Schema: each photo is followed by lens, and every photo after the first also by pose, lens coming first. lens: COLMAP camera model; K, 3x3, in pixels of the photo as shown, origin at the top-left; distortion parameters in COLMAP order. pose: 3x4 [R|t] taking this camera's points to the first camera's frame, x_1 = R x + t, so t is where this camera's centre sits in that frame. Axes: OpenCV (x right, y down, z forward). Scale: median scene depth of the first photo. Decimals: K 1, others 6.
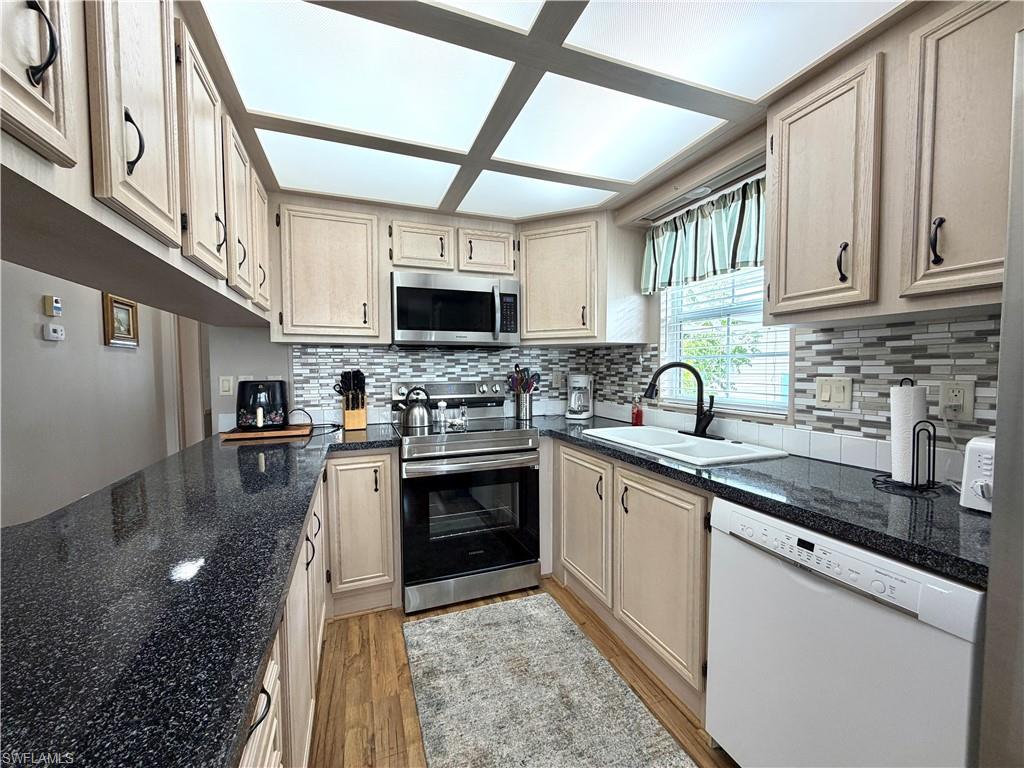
lens RADIAL K [[406.2, 0, 506.6], [0, 406.2, 384.9], [0, 0, 1]] dist [-0.000206, -0.000060]
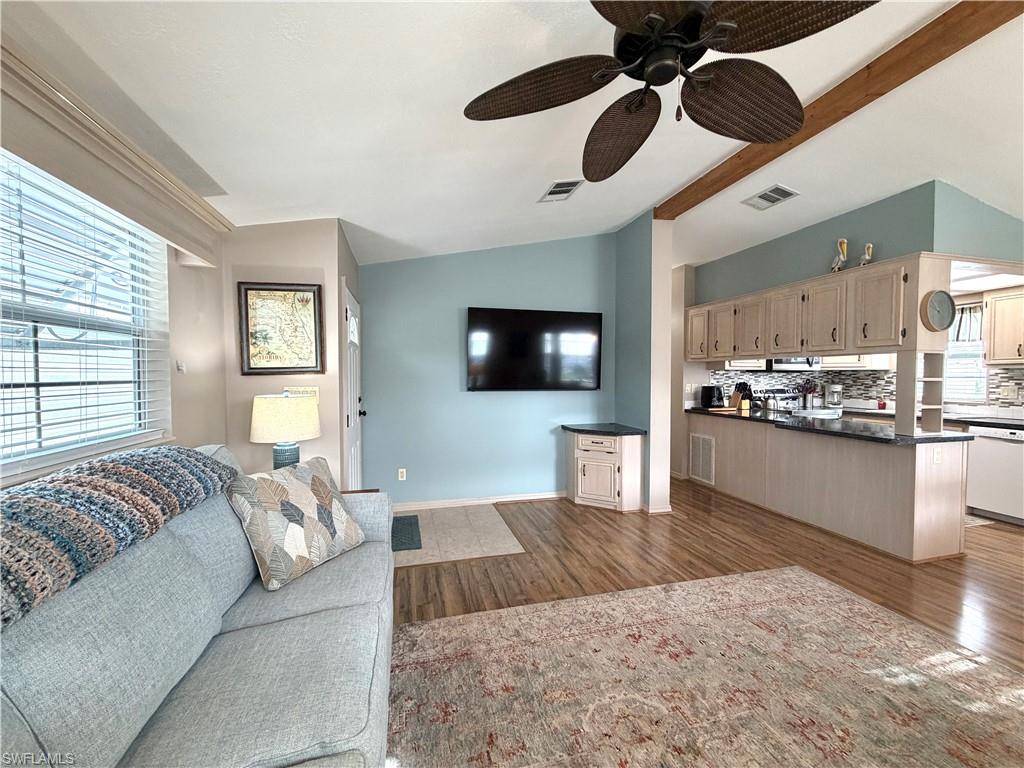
lens RADIAL K [[406.2, 0, 508.4], [0, 406.2, 385.4], [0, 0, 1]] dist [-0.000206, -0.000060]
pose [[0.993597, 0.009096, -0.112612, -1.567062], [-0.011241, 0.999767, -0.018432, 0.042482], [0.112419, 0.019580, 0.993468, -1.461422]]
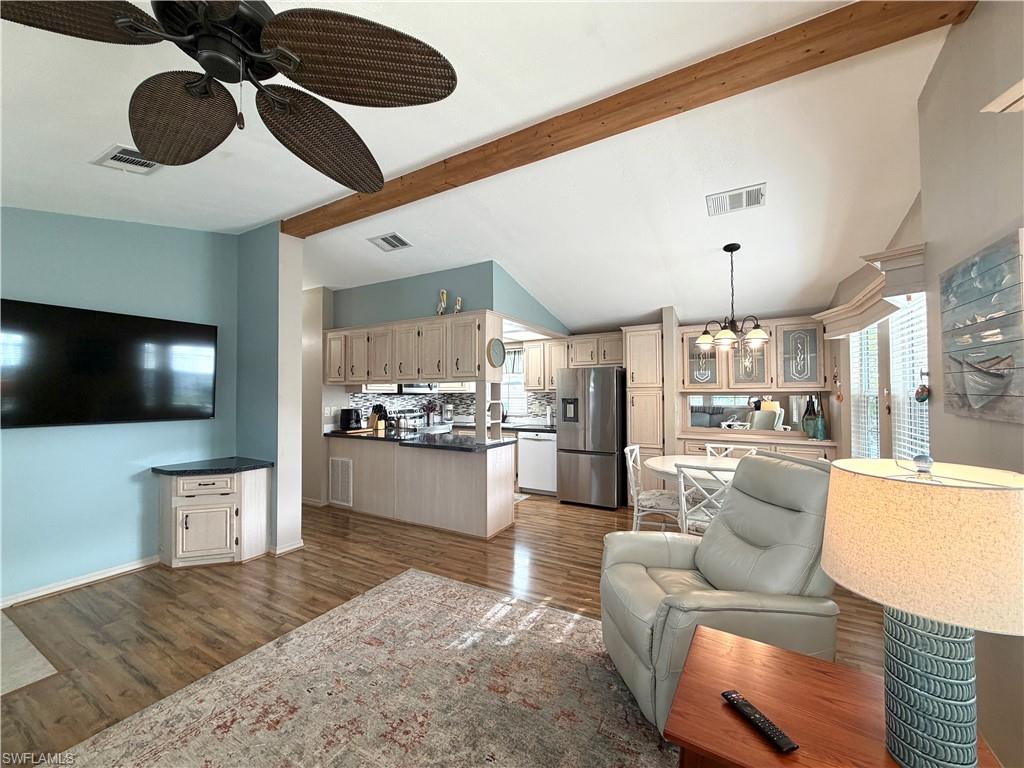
lens RADIAL K [[406.2, 0, 508.3], [0, 406.2, 385.5], [0, 0, 1]] dist [-0.000206, -0.000060]
pose [[0.776744, 0.015208, 0.629633, -1.451500], [0.027598, 0.997926, -0.058150, 0.016910], [-0.629212, 0.062544, 0.774713, -1.460562]]
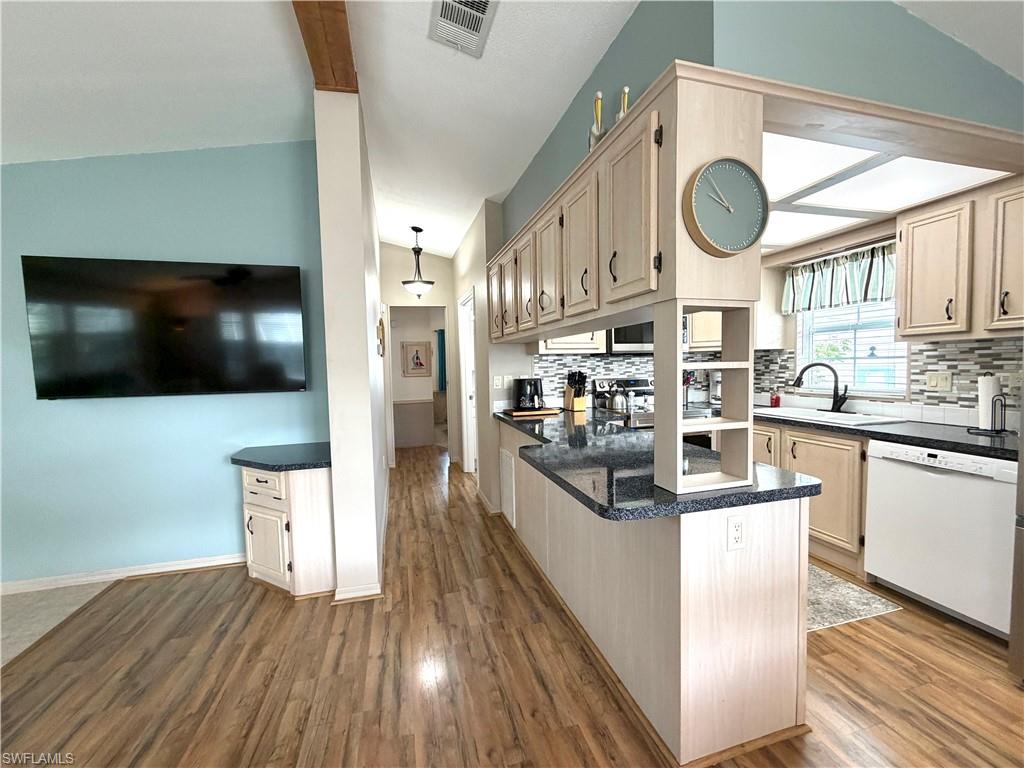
lens RADIAL K [[406.2, 0, 507.4], [0, 406.2, 385.5], [0, 0, 1]] dist [-0.000206, -0.000060]
pose [[0.995337, -0.010995, -0.095834, -0.559880], [0.011823, 0.999898, 0.008071, 0.002137], [0.095736, -0.009167, 0.995365, -0.578392]]
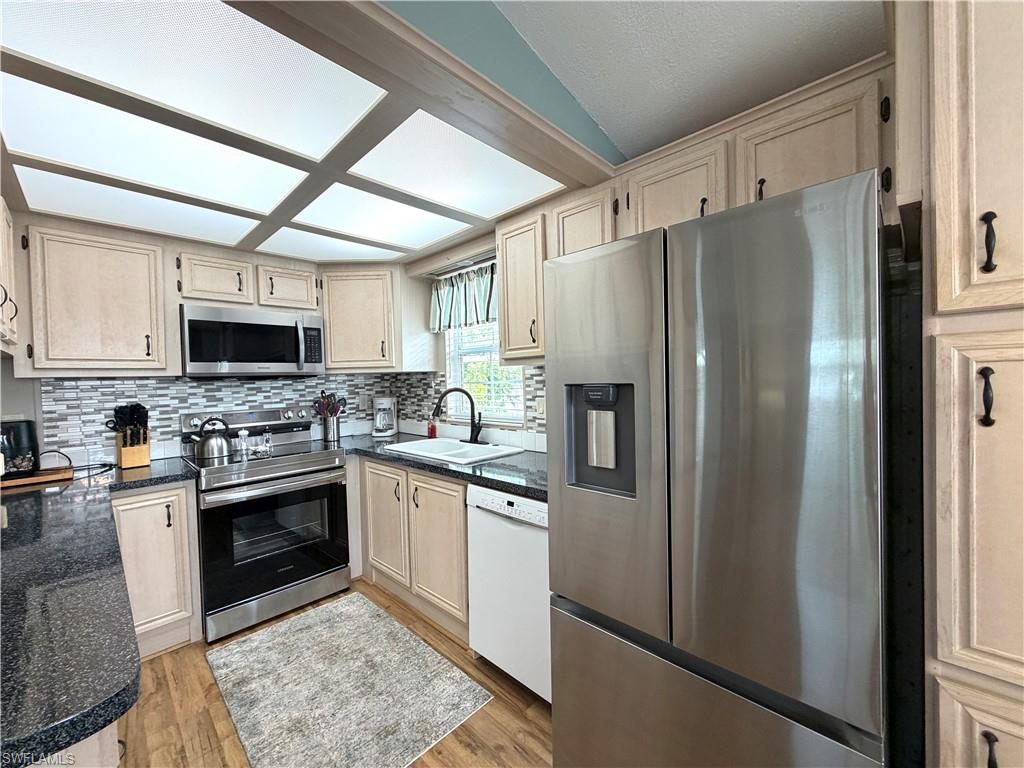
lens RADIAL K [[406.2, 0, 507.2], [0, 406.2, 385.7], [0, 0, 1]] dist [-0.000206, -0.000060]
pose [[0.904980, -0.026580, 0.424623, 0.013500], [0.039692, 0.998968, -0.022062, -0.026459], [-0.423598, 0.036820, 0.905102, -0.252665]]
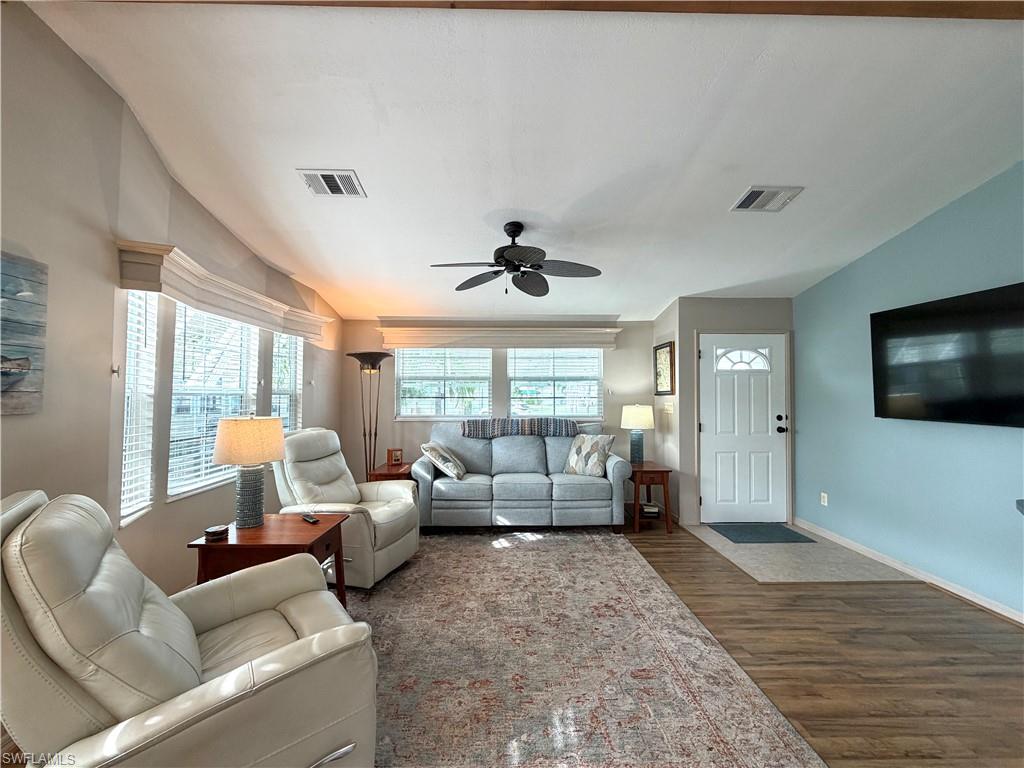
lens RADIAL K [[406.2, 0, 508.0], [0, 406.2, 386.2], [0, 0, 1]] dist [-0.000206, -0.000060]
pose [[-0.333418, -0.006778, -0.942755, -0.060954], [-0.041083, 0.999129, 0.007347, -0.034560], [0.941884, 0.041180, -0.333406, -0.378230]]
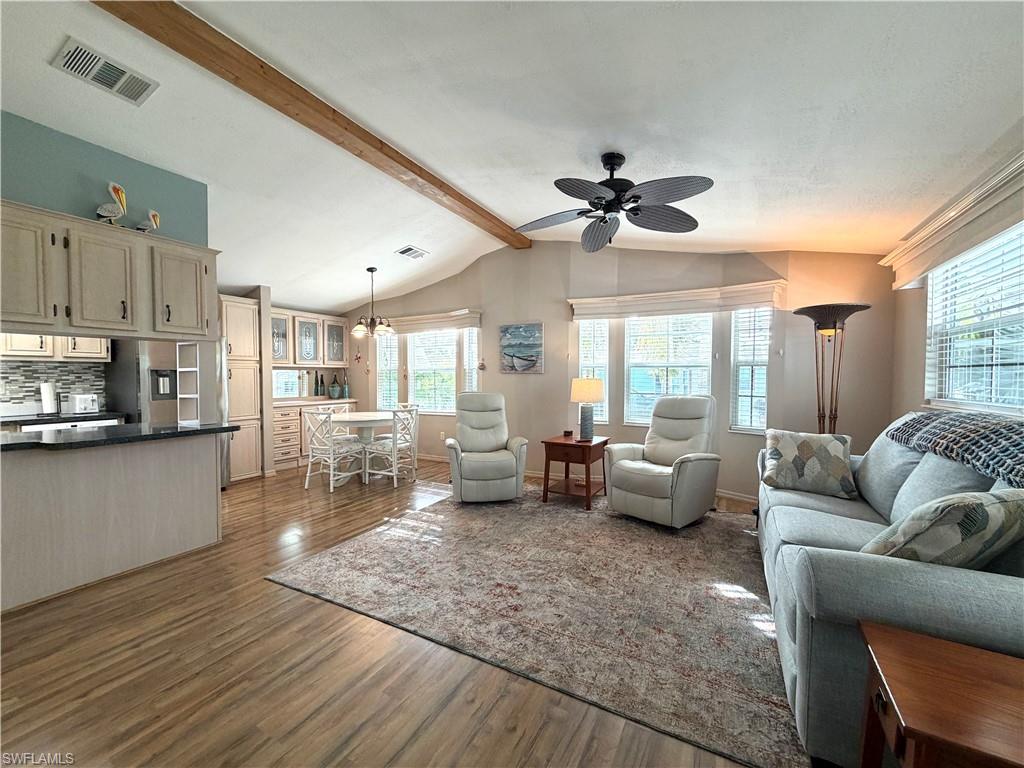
lens RADIAL K [[406.2, 0, 508.9], [0, 406.2, 387.1], [0, 0, 1]] dist [-0.000206, -0.000060]
pose [[-0.653379, -0.011275, 0.756947, -2.131760], [0.040836, 0.997908, 0.050113, 0.014539], [-0.755929, 0.063654, -0.651552, 0.195895]]
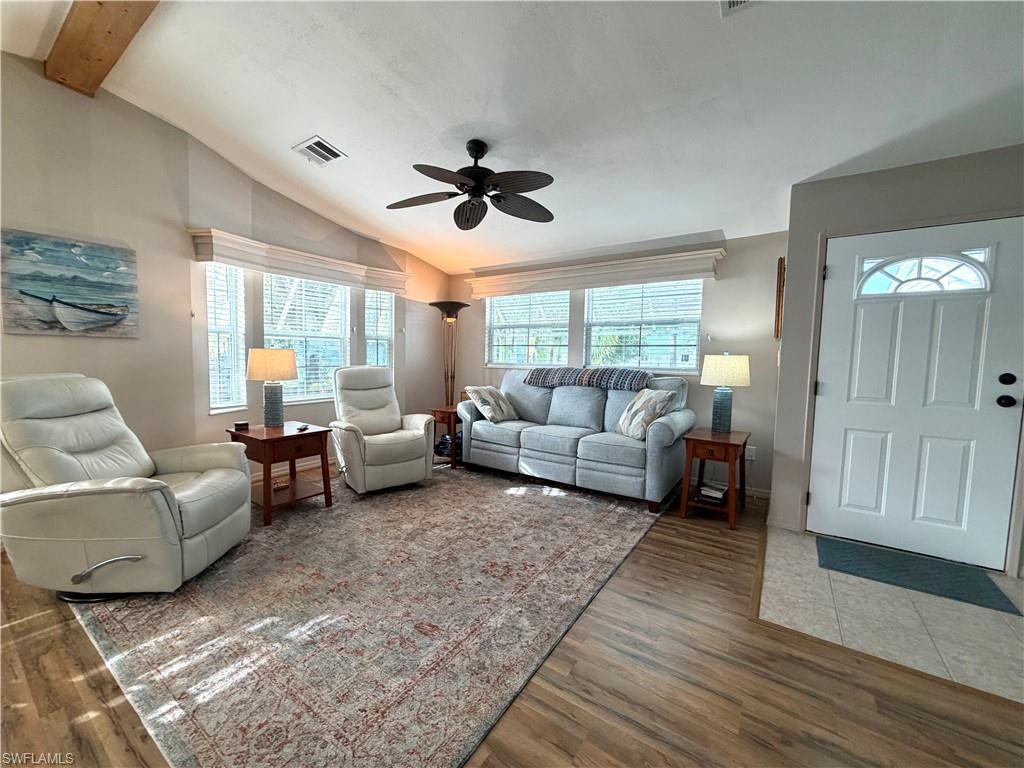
lens RADIAL K [[406.2, 0, 509.1], [0, 406.2, 386.1], [0, 0, 1]] dist [-0.000206, -0.000060]
pose [[-0.819681, 0.043874, -0.571137, -0.725068], [-0.032553, 0.991883, 0.122915, 0.011463], [0.571894, 0.119343, -0.811600, 0.347190]]
